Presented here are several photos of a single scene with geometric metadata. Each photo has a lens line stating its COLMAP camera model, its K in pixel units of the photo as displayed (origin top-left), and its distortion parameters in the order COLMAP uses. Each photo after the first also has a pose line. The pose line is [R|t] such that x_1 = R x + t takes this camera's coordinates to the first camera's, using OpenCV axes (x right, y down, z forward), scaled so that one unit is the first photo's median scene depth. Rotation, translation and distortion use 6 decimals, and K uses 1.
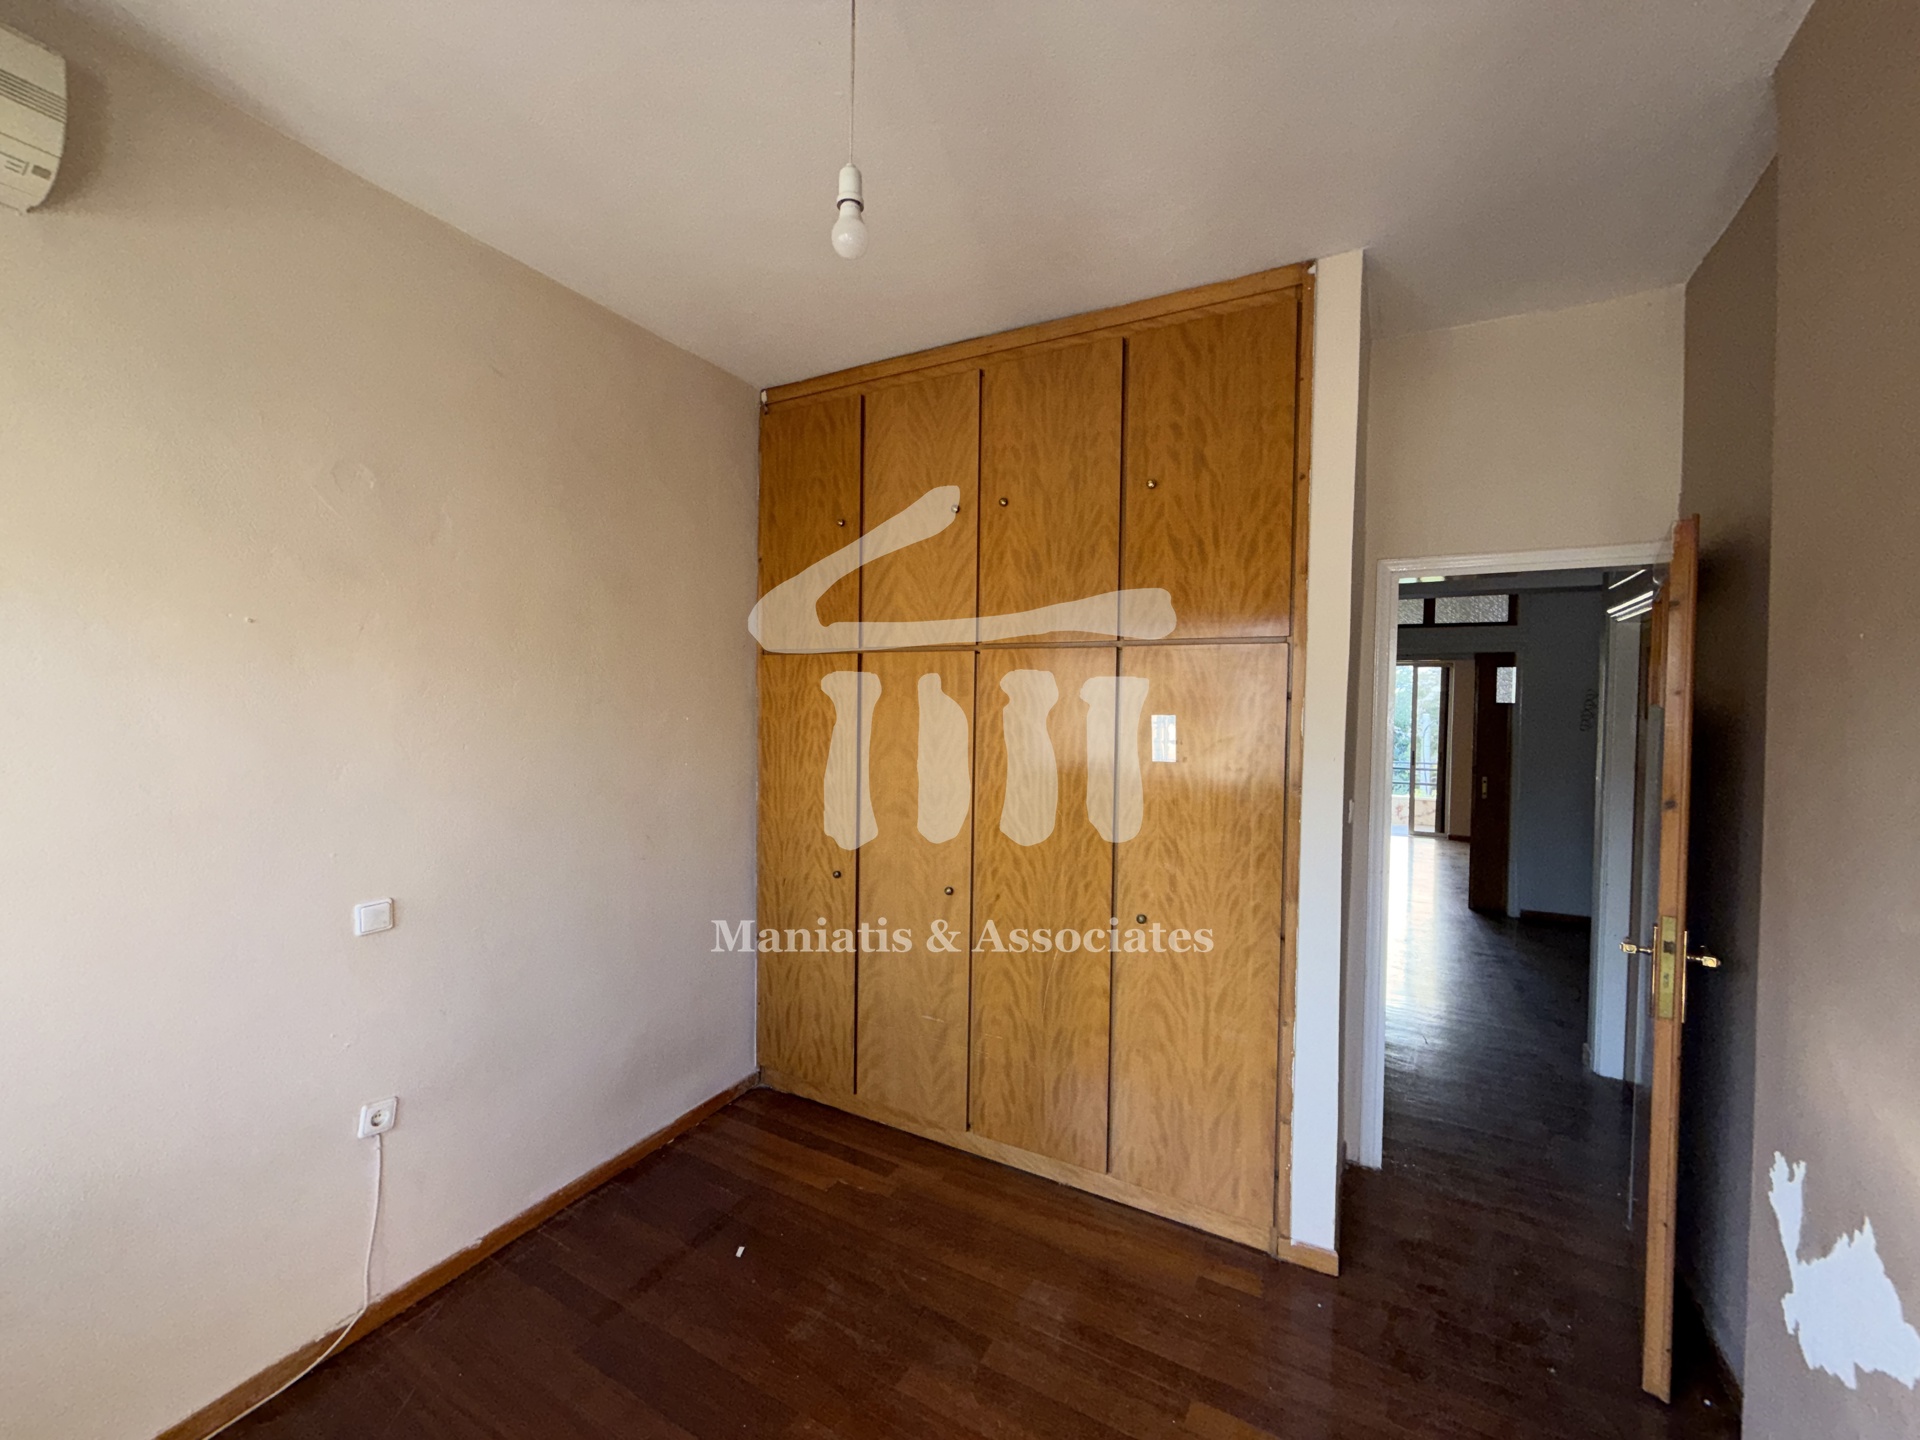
lens RADIAL K [[764.6, 0, 952.5], [0, 764.6, 721.9], [0, 0, 1]] dist [0.002979, -0.000208]
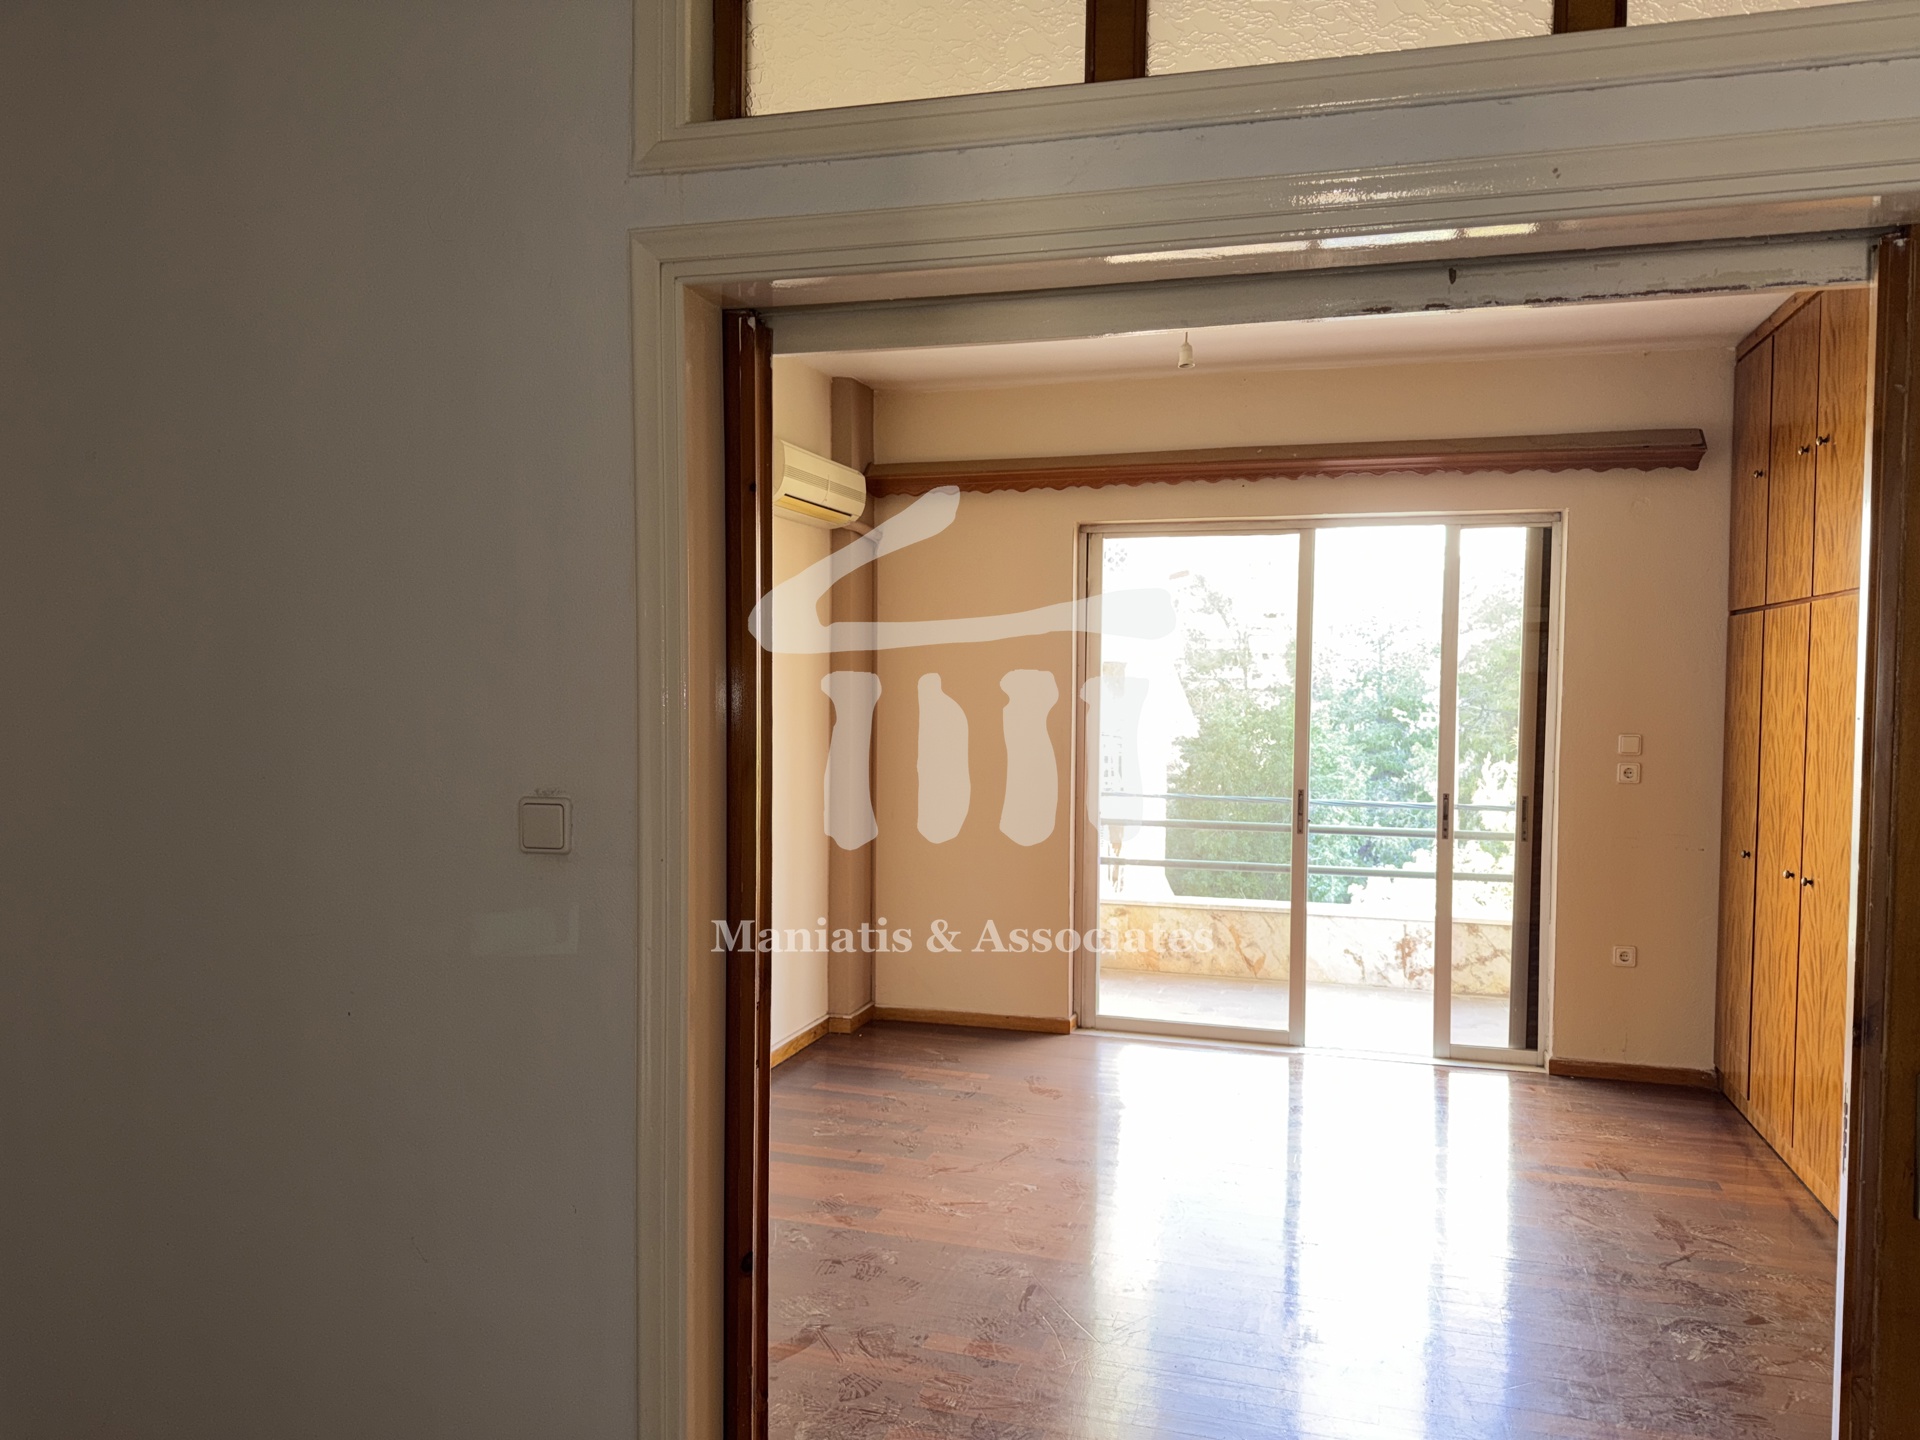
lens RADIAL K [[1359.1, 0, 960.2], [0, 1359.1, 716.3], [0, 0, 1]] dist [0.065862, -0.084027]
pose [[0.977784, -0.014344, 0.209125, 0.457698], [0.011979, 0.999849, 0.012571, -0.004242], [-0.209274, -0.009787, 0.977808, 0.783970]]
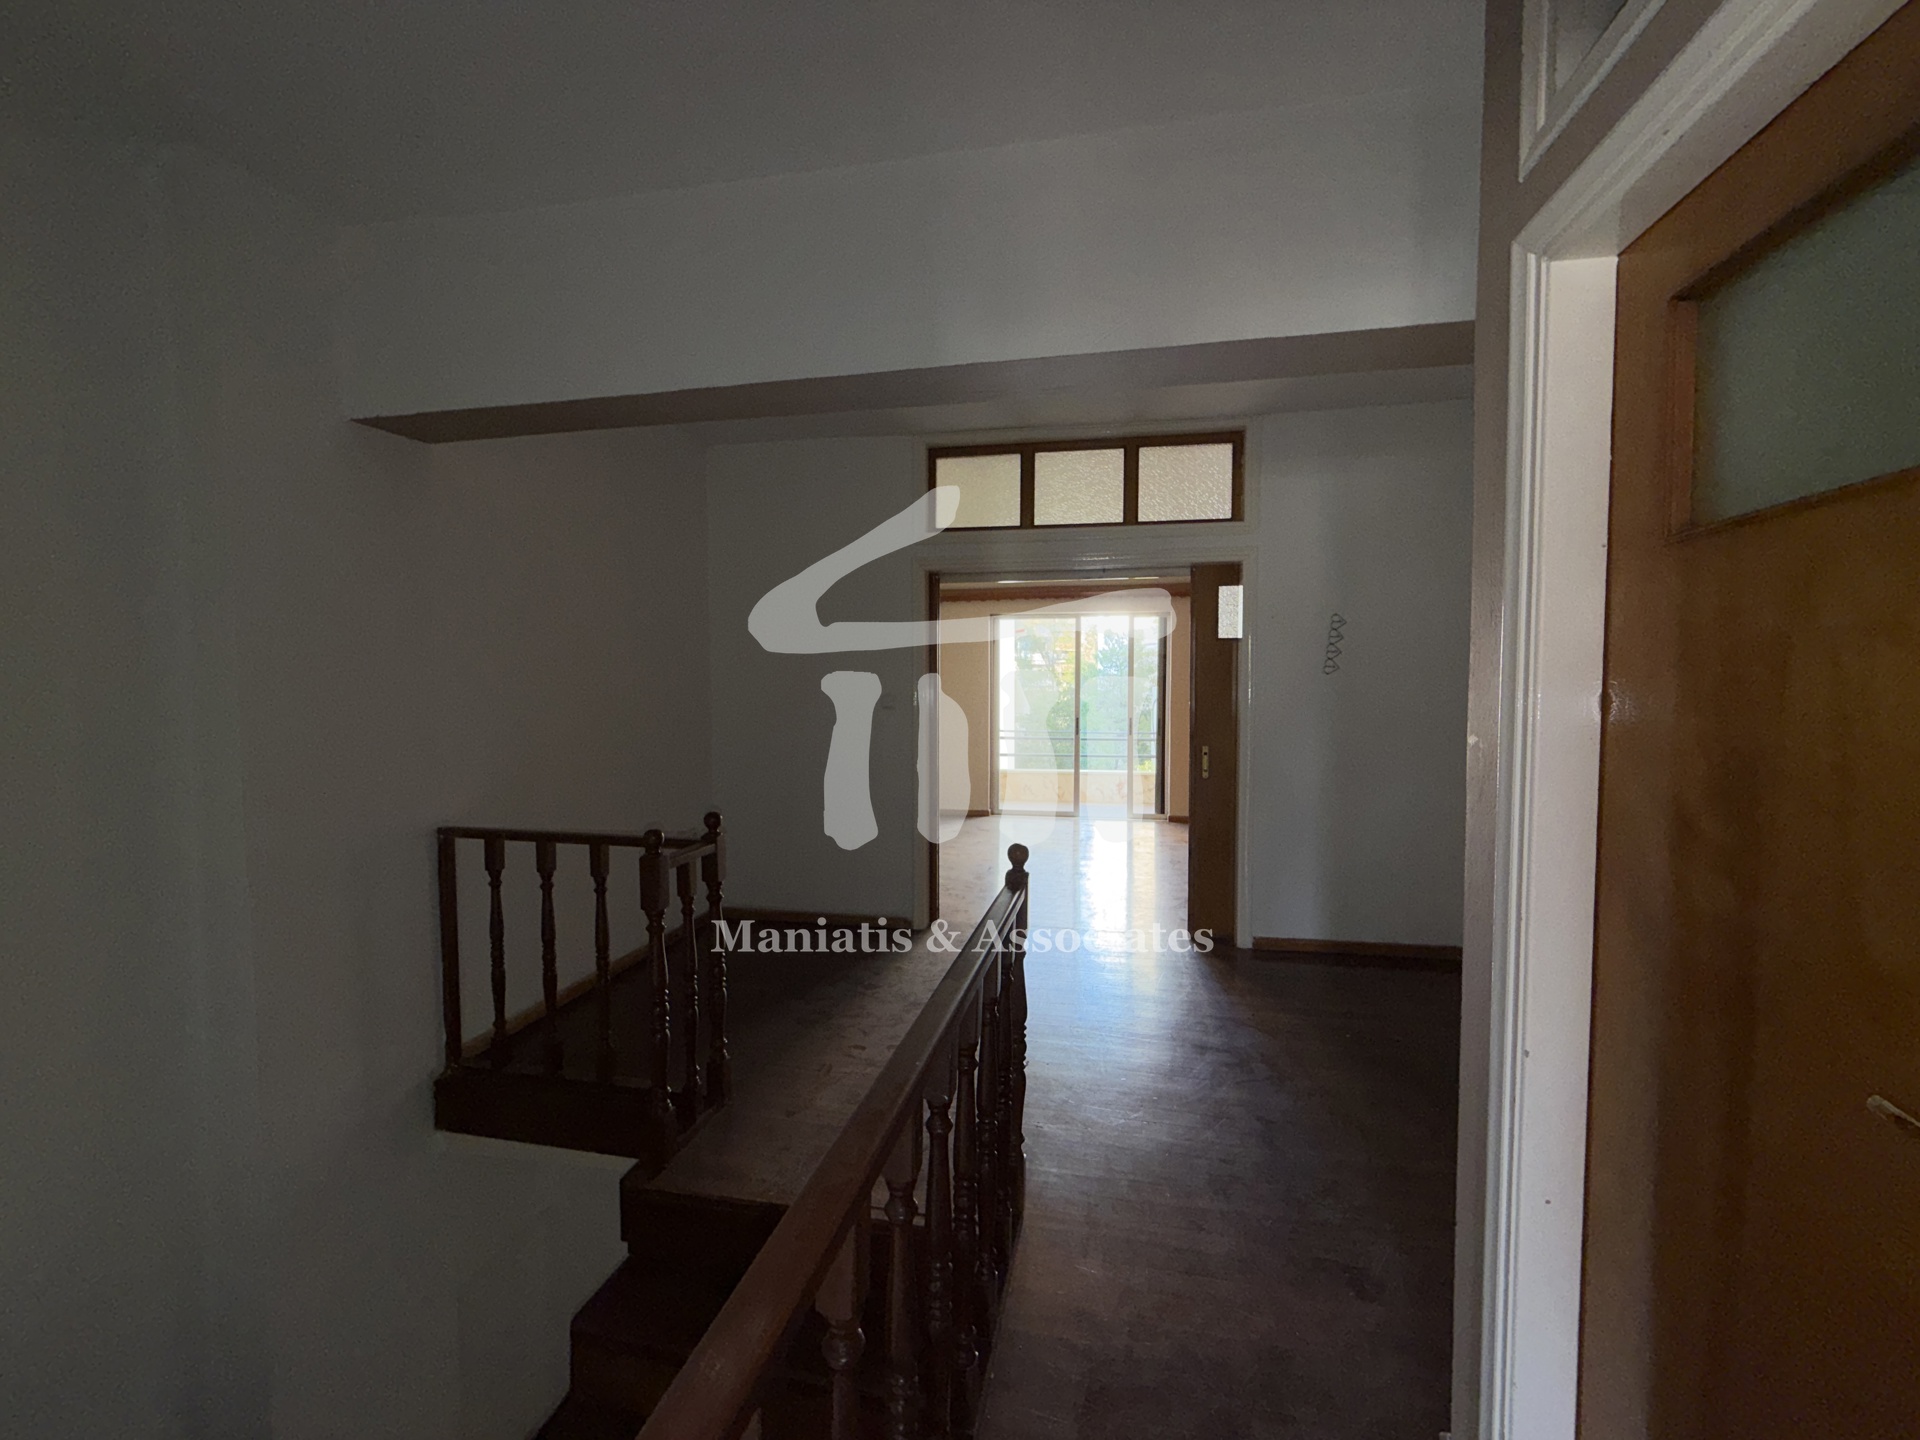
lens RADIAL K [[764.6, 0, 952.5], [0, 764.6, 721.9], [0, 0, 1]] dist [0.002979, -0.000208]
pose [[0.958606, -0.031596, 0.282976, 0.282349], [0.024160, 0.999266, 0.029727, 0.023209], [-0.283708, -0.021660, 0.958666, 0.404701]]
